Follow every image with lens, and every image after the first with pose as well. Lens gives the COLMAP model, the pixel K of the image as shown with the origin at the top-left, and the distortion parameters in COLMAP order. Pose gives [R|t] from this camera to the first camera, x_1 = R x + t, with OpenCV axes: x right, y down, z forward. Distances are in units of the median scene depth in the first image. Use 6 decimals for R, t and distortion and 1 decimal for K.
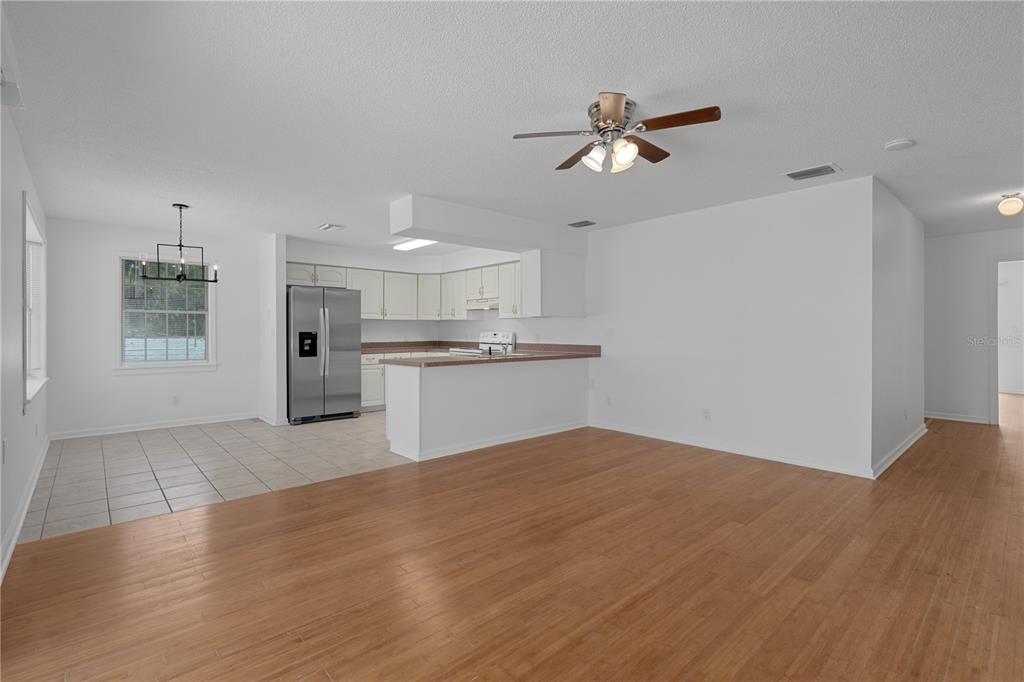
lens RADIAL K [[471.6, 0, 508.6], [0, 471.6, 334.4], [0, 0, 1]] dist [-0.010892, 0.002528]
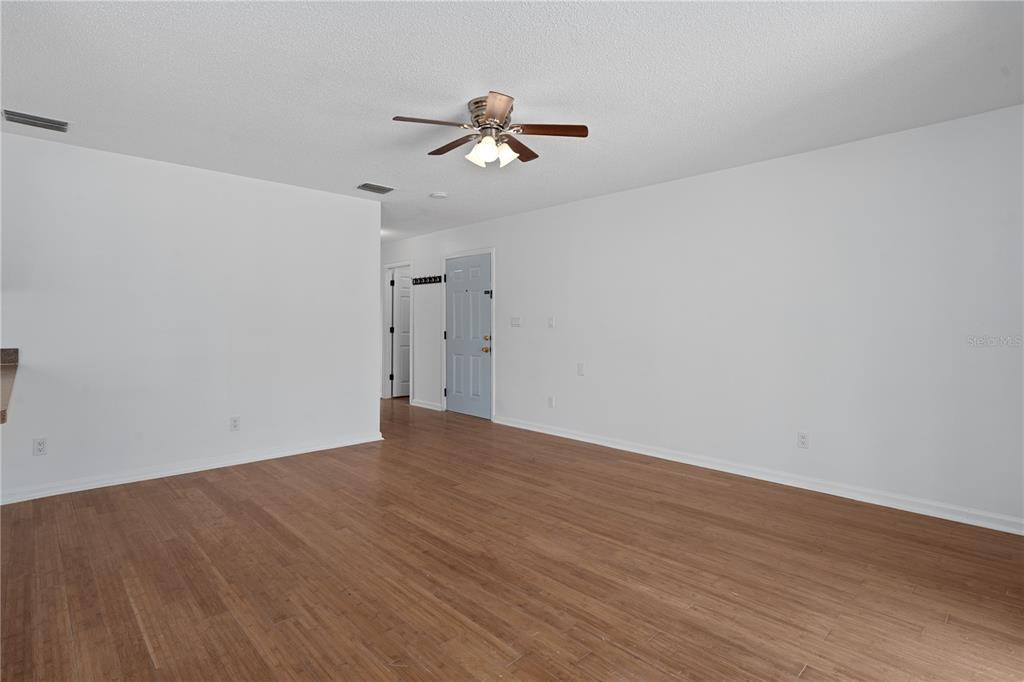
lens RADIAL K [[505.2, 0, 510.1], [0, 505.2, 310.5], [0, 0, 1]] dist [-0.004169, 0.000429]
pose [[-0.030945, 0.028898, 0.999103, -0.389574], [0.003413, 0.999579, -0.028806, -0.001118], [-0.999515, 0.002519, -0.031031, 0.442824]]
